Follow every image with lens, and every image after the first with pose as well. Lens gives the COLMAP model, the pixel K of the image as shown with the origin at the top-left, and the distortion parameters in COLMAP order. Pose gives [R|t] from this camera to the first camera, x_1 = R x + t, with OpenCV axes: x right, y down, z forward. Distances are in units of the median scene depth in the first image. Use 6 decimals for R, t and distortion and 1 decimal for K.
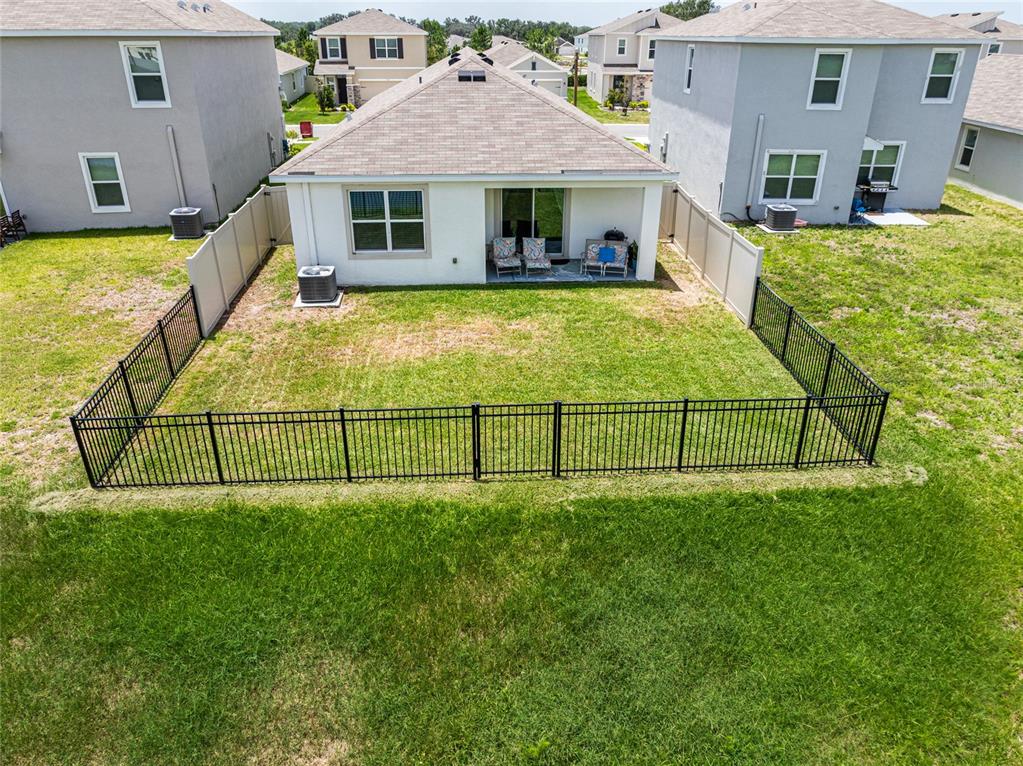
lens RADIAL K [[726.5, 0, 515.2], [0, 726.5, 385.5], [0, 0, 1]] dist [-0.032353, 0.021745]
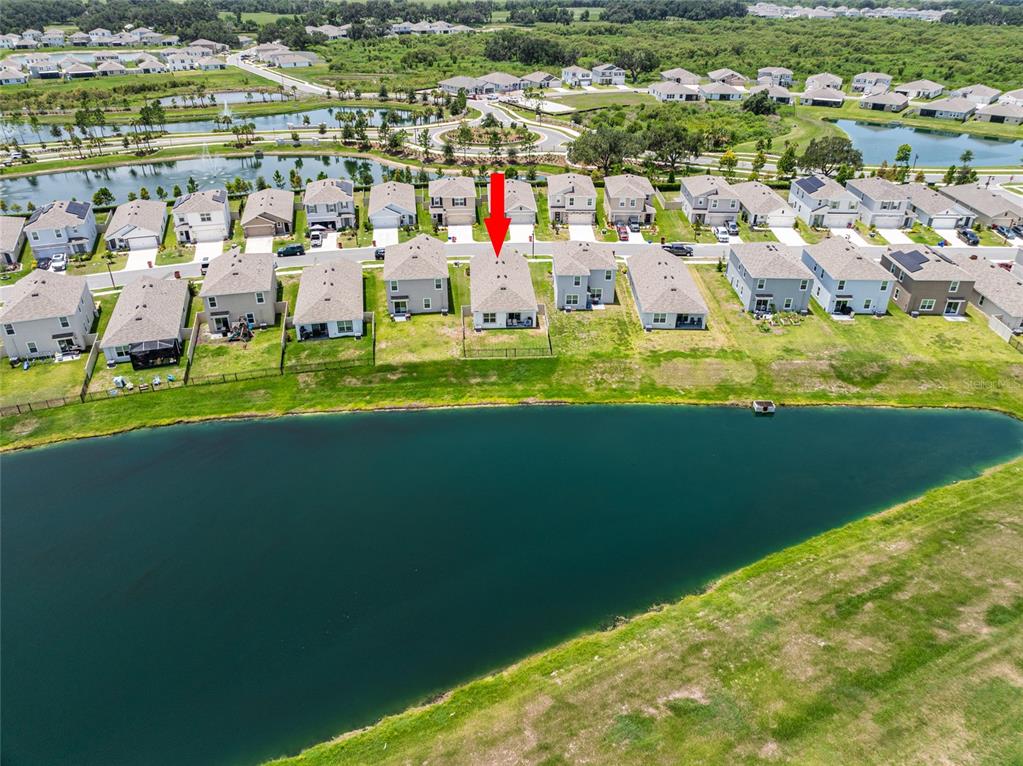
lens RADIAL K [[726.5, 0, 510.2], [0, 726.5, 378.3], [0, 0, 1]] dist [-0.032353, 0.021745]
pose [[0.999954, 0.002743, -0.009160, 0.042532], [-0.002232, 0.998463, 0.055385, -0.055927], [0.009298, -0.055362, 0.998423, -4.338007]]
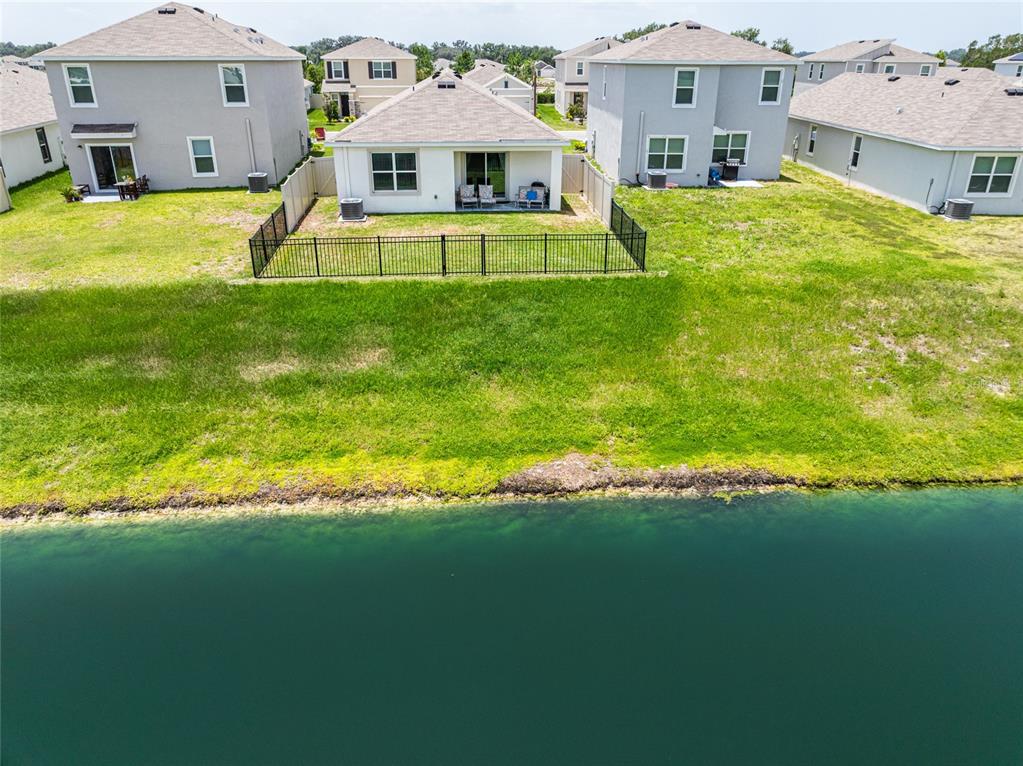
lens RADIAL K [[726.5, 0, 514.6], [0, 726.5, 384.7], [0, 0, 1]] dist [-0.032353, 0.021745]
pose [[0.999886, -0.007112, 0.013283, 0.061541], [0.007482, 0.999580, -0.028004, 0.265286], [-0.013078, 0.028101, 0.999520, -0.548597]]
